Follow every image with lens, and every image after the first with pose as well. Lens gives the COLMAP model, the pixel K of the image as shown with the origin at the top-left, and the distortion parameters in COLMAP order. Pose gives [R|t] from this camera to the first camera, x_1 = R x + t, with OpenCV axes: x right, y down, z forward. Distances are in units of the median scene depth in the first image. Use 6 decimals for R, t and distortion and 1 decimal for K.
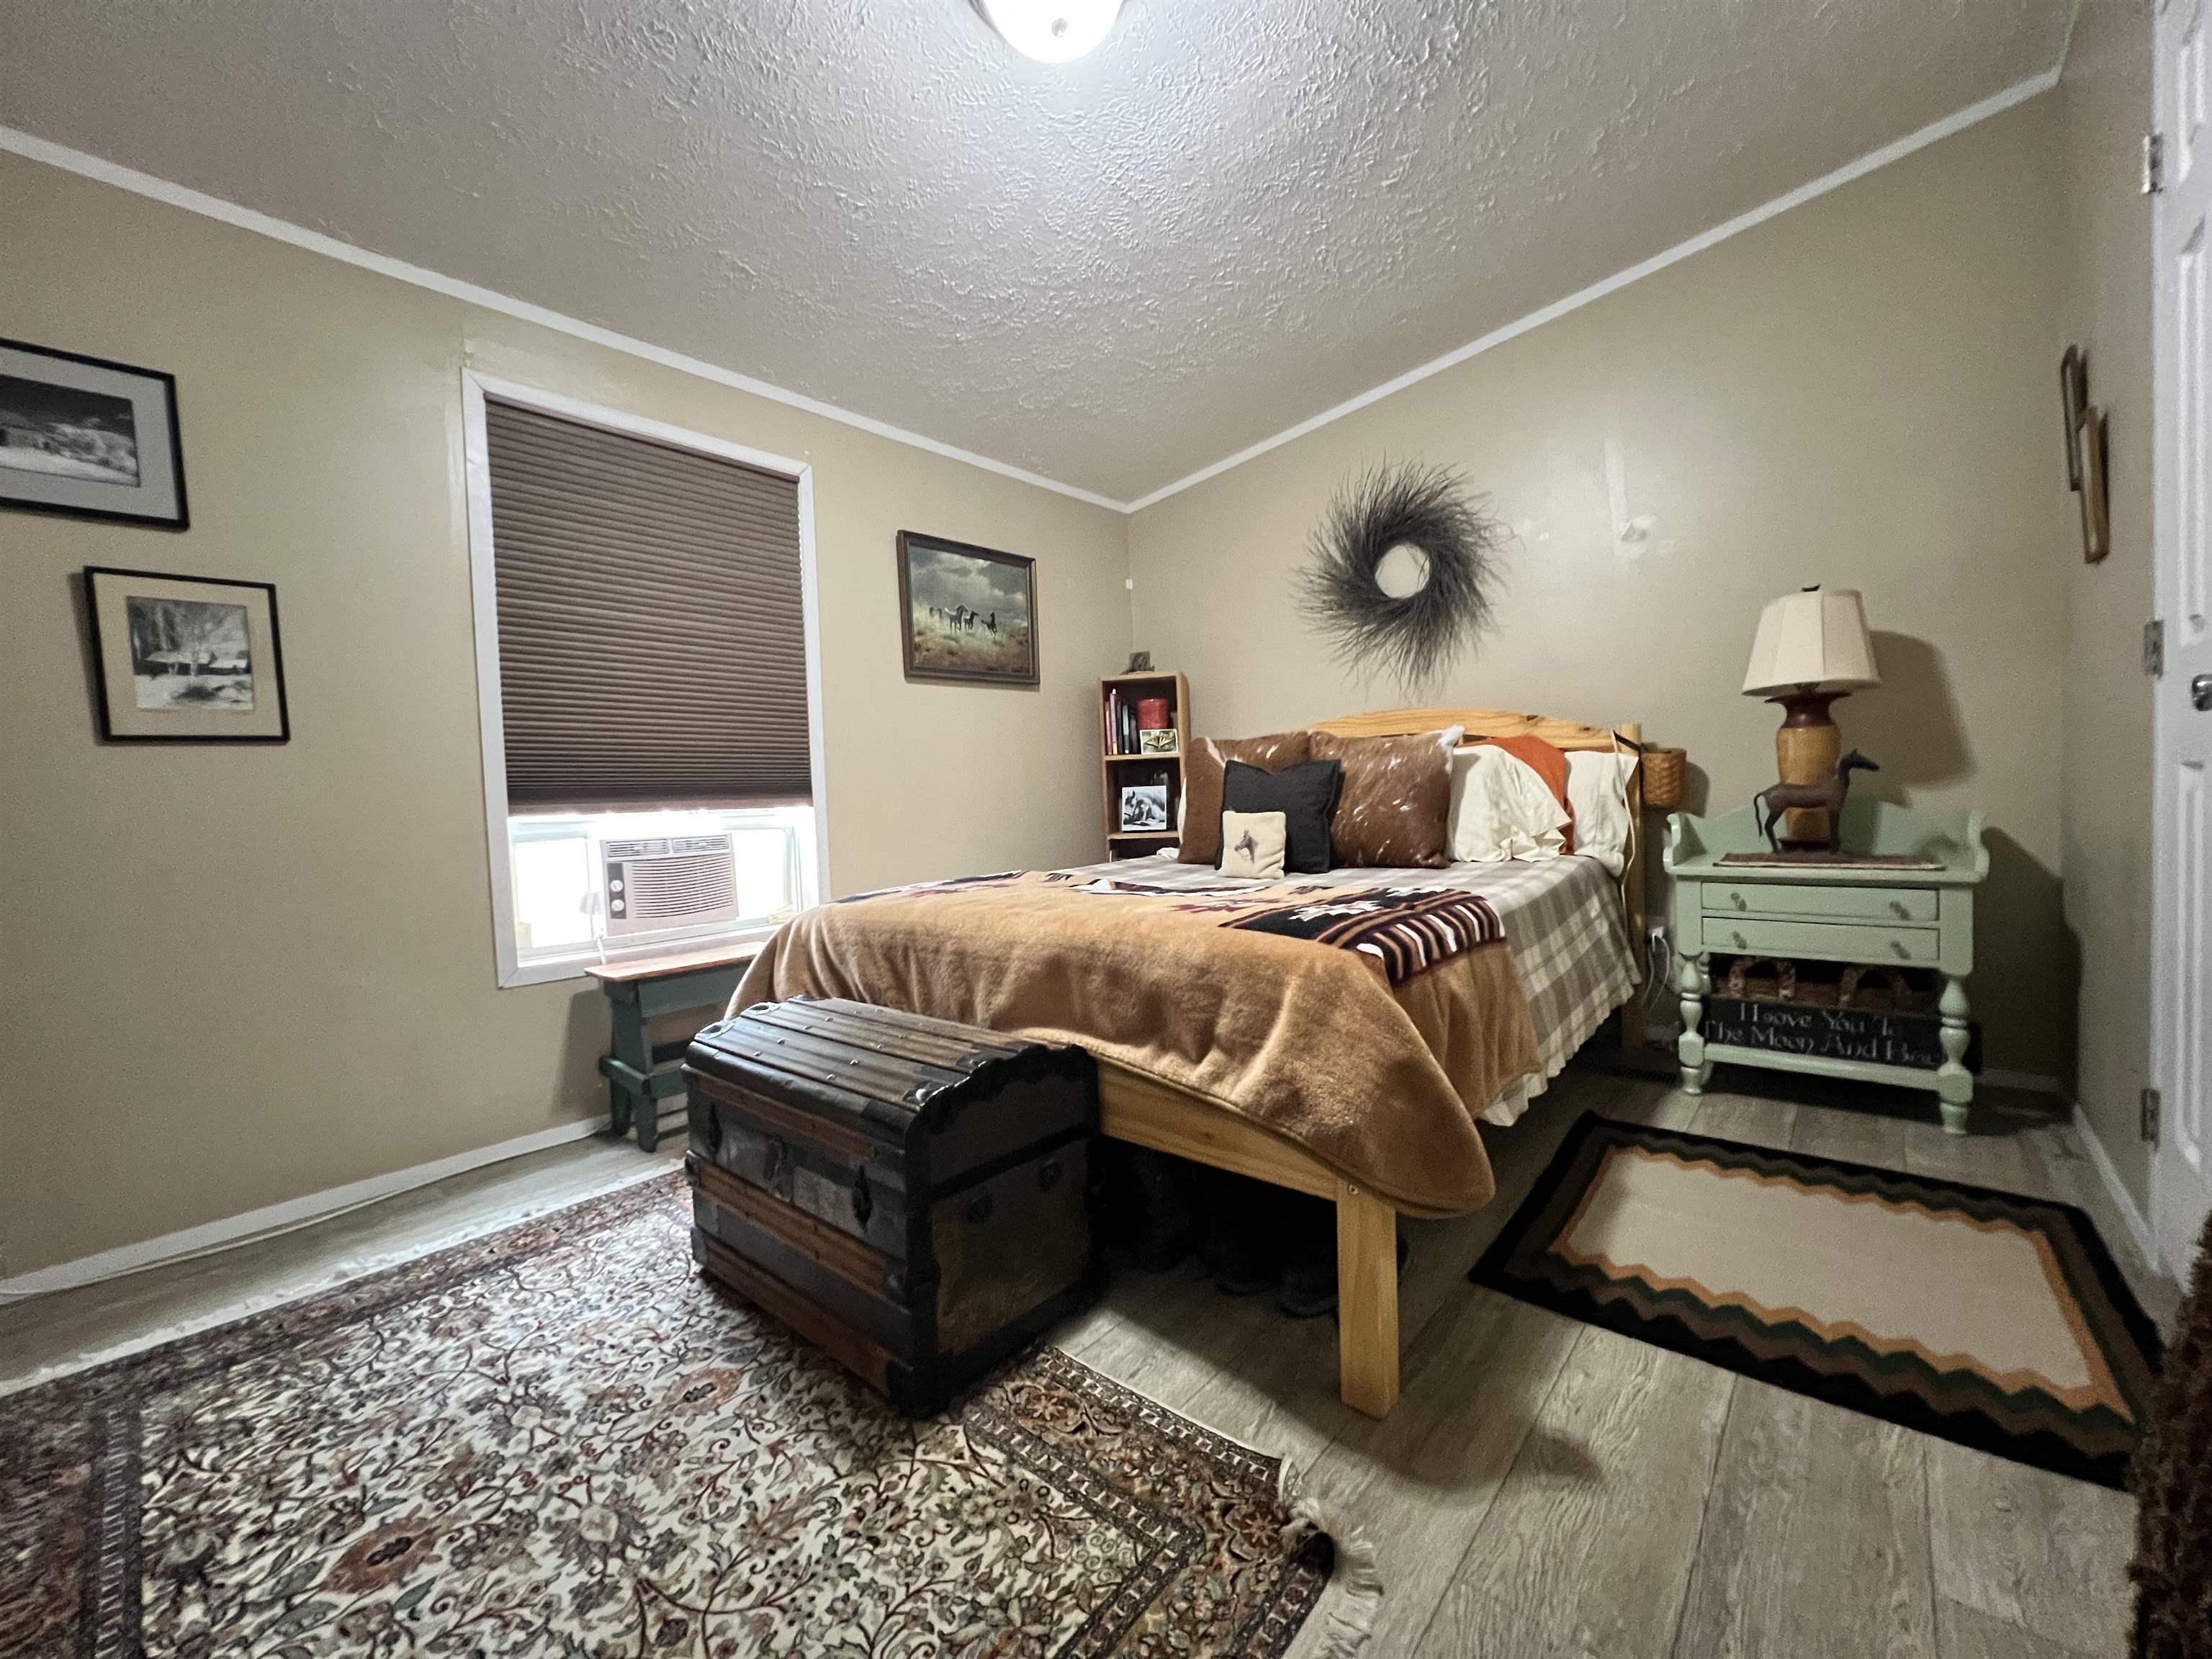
lens RADIAL K [[878.5, 0, 1108.3], [0, 878.5, 836.5], [0, 0, 1]] dist [0.000339, 0.000035]
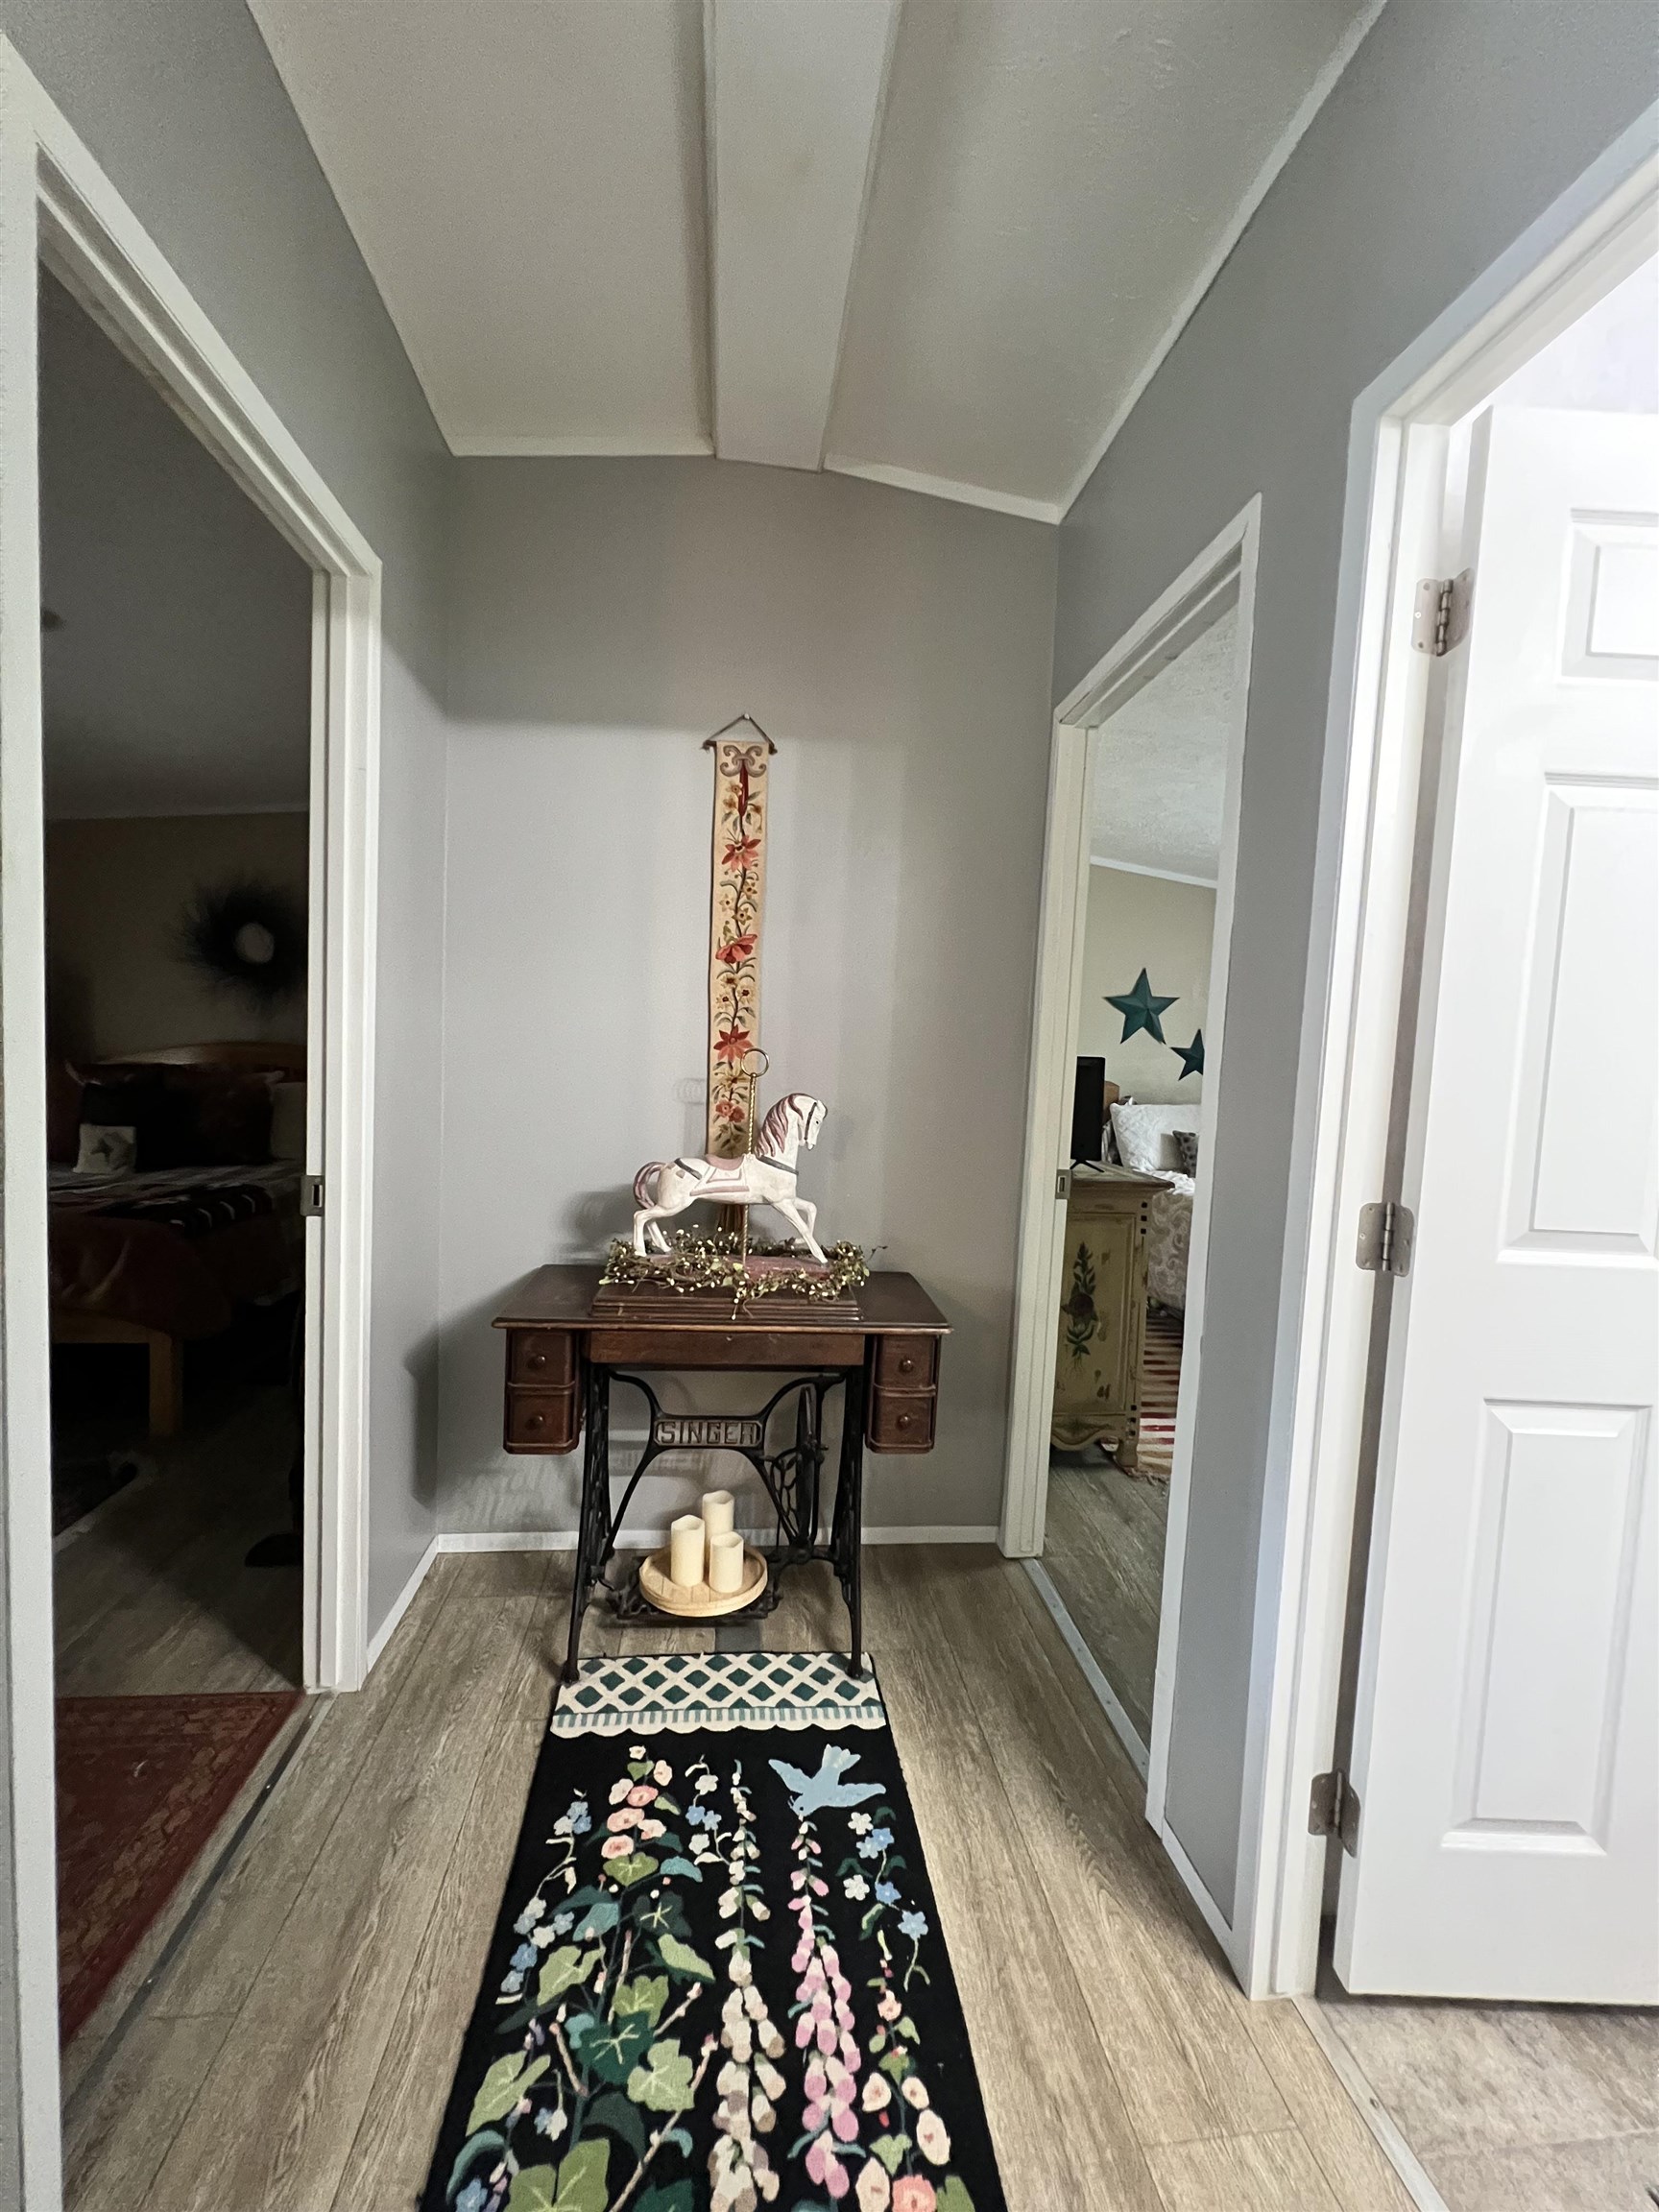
lens RADIAL K [[878.5, 0, 829.5], [0, 878.5, 1106.0], [0, 0, 1]] dist [0.000339, 0.000035]
pose [[0.666235, 0.023257, 0.745379, -0.114706], [-0.034802, 0.999394, -0.000076, -0.102548], [-0.744929, -0.025890, 0.666641, -0.787190]]
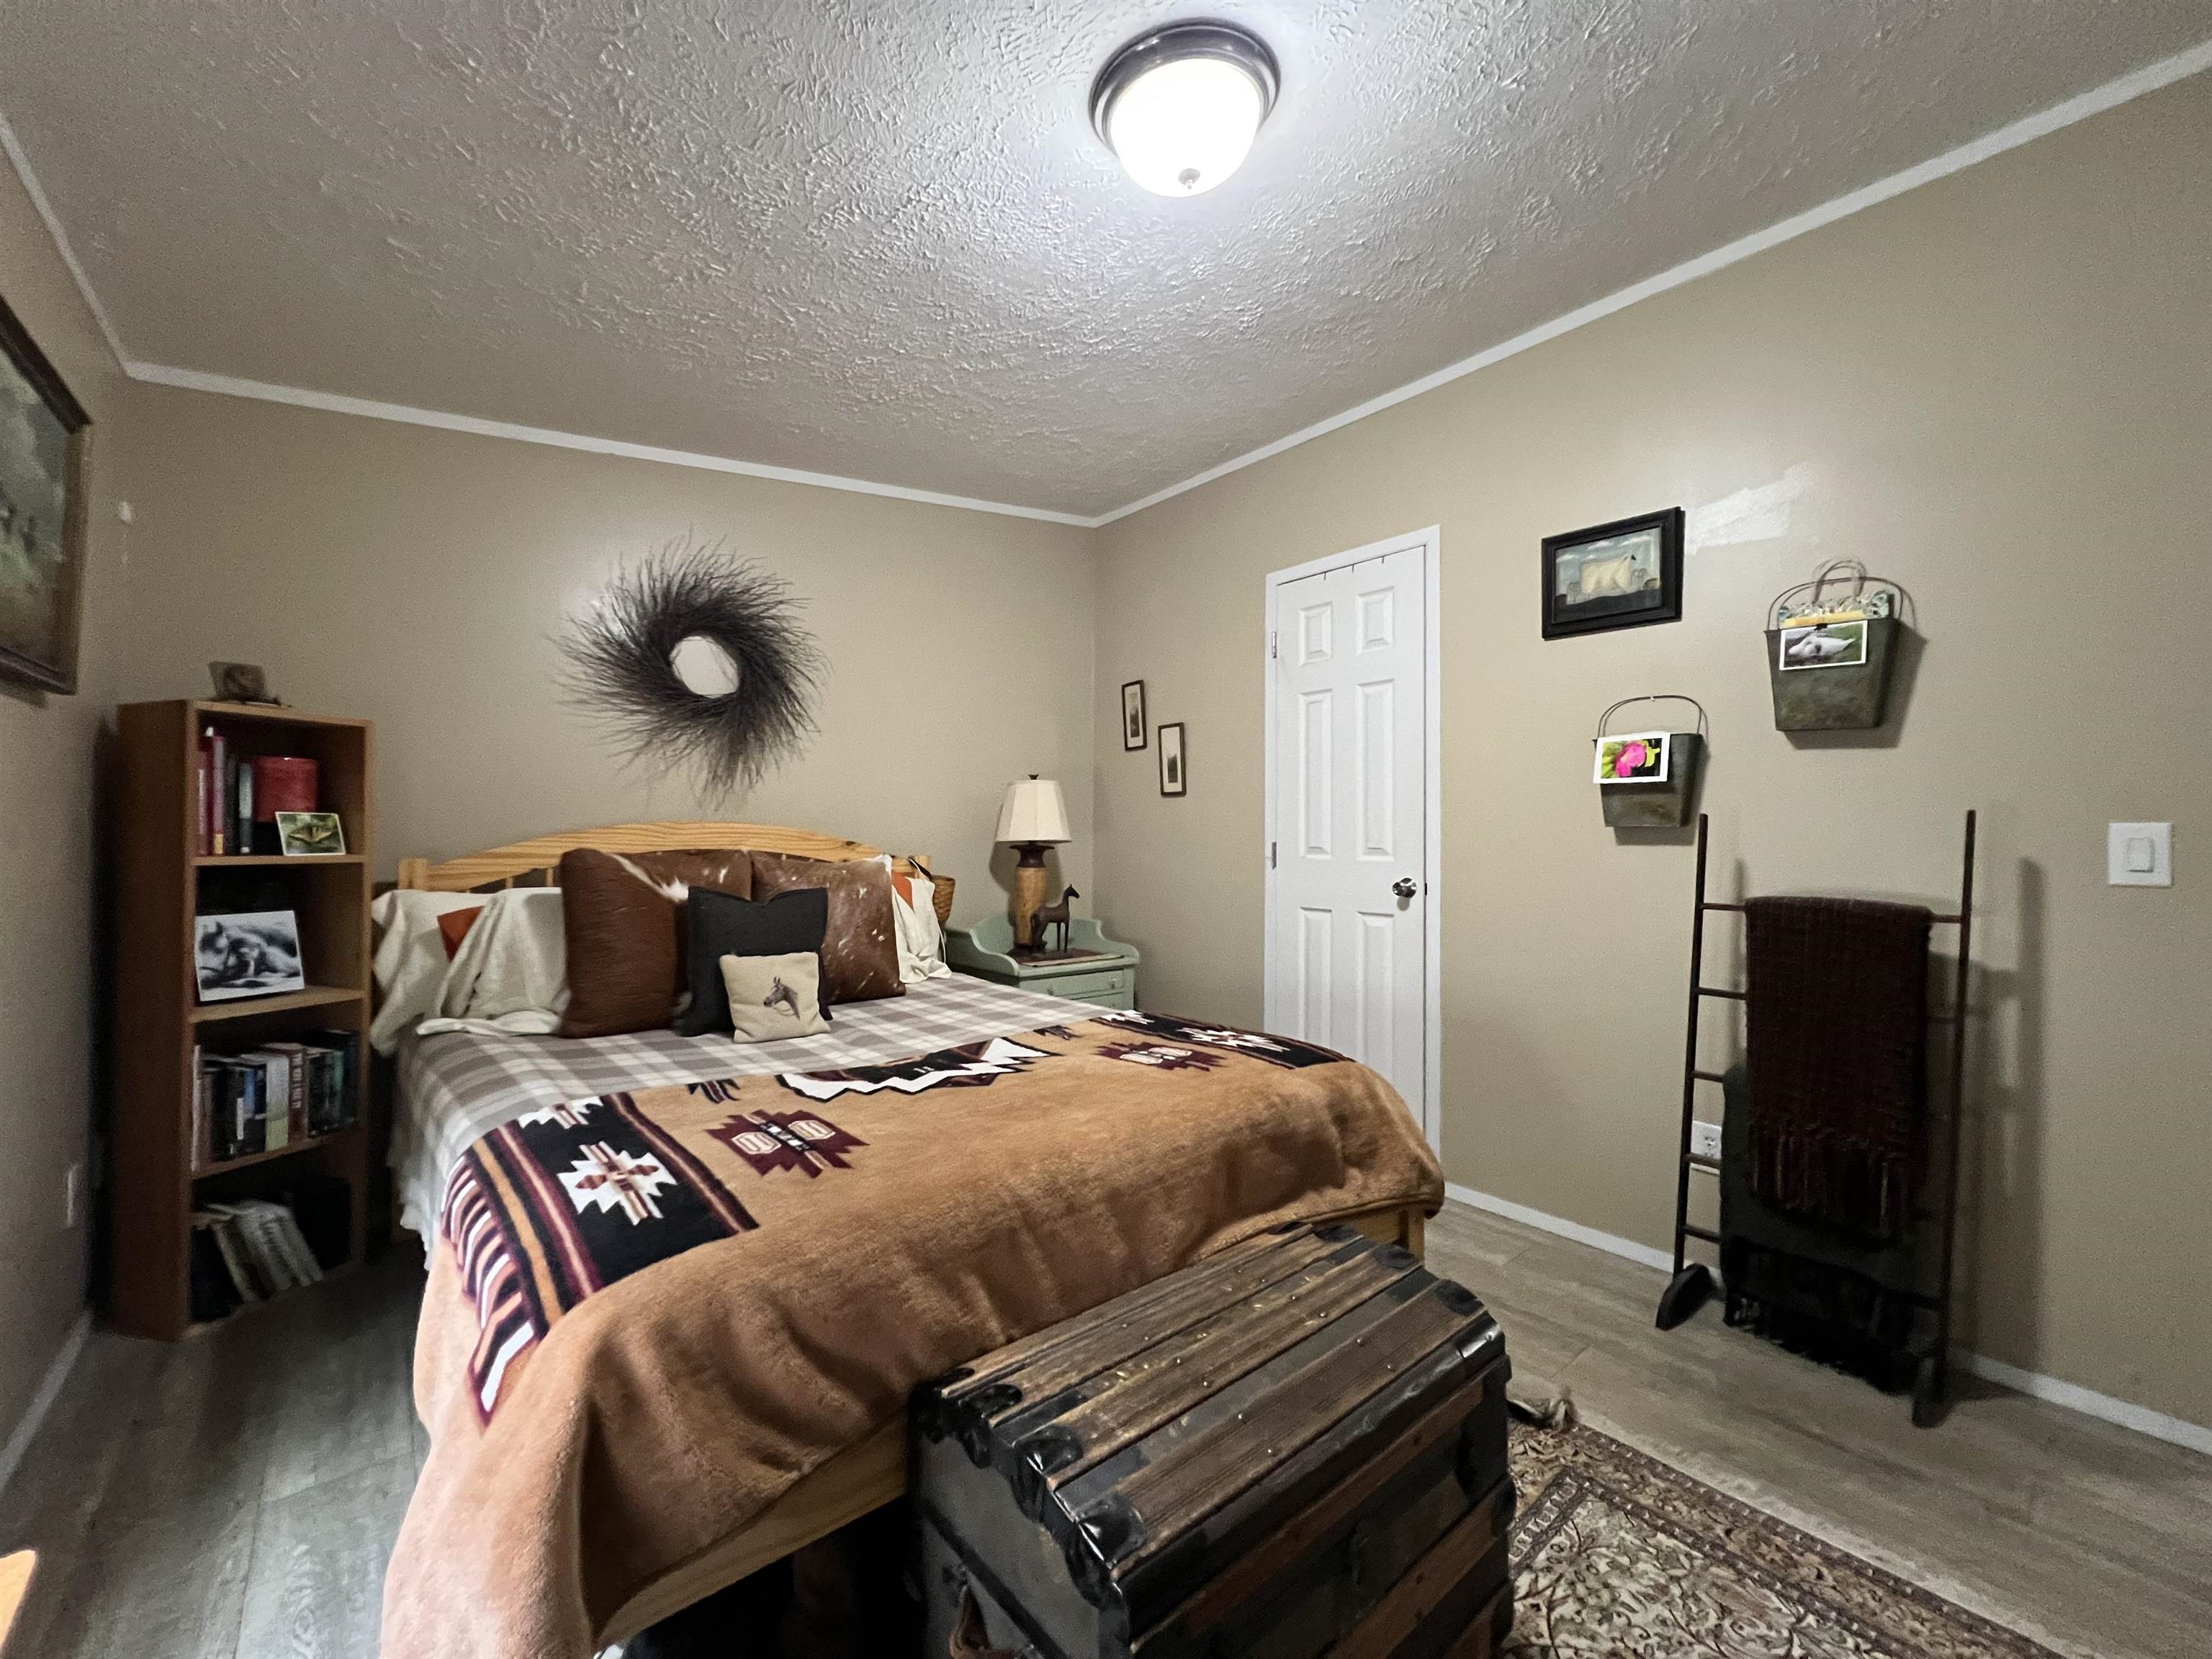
lens RADIAL K [[878.5, 0, 1108.3], [0, 878.5, 836.5], [0, 0, 1]] dist [0.000339, 0.000035]
pose [[0.158093, 0.047662, 0.986273, -0.607684], [0.034281, 0.997967, -0.053722, -0.084775], [-0.986829, 0.042303, 0.156138, 0.588988]]
